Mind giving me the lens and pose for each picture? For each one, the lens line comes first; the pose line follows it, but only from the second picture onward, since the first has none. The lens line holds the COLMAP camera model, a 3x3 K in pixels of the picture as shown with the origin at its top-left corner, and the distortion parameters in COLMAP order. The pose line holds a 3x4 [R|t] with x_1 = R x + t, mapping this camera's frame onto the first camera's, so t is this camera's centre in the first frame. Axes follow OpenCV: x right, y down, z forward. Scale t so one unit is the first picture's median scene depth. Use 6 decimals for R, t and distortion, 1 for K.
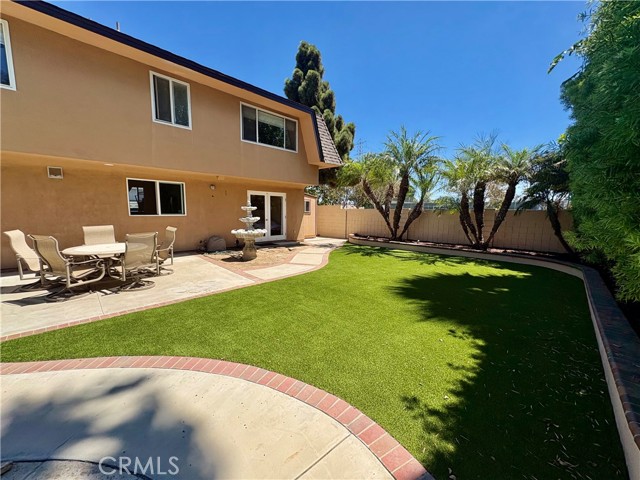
lens RADIAL K [[255.2, 0, 322.0], [0, 255.2, 239.4], [0, 0, 1]] dist [-0.000317, -0.000195]
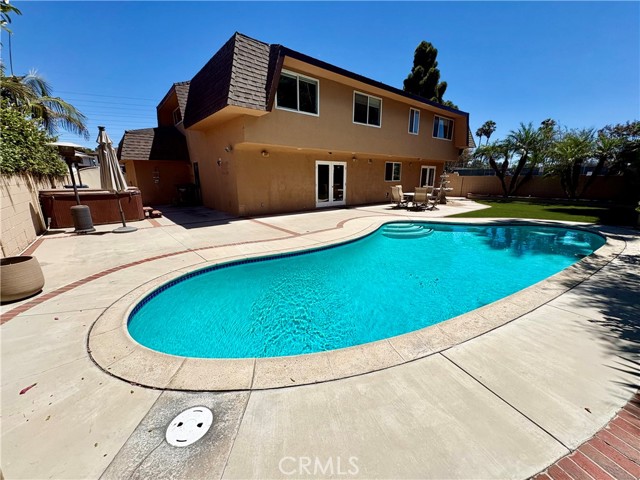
lens RADIAL K [[255.2, 0, 297.2], [0, 255.2, 248.5], [0, 0, 1]] dist [-0.000317, -0.000195]
pose [[0.985727, 0.036320, -0.164385, -0.371284], [-0.010588, 0.987892, 0.154779, 0.048232], [0.168016, -0.150829, 0.974177, -0.421505]]
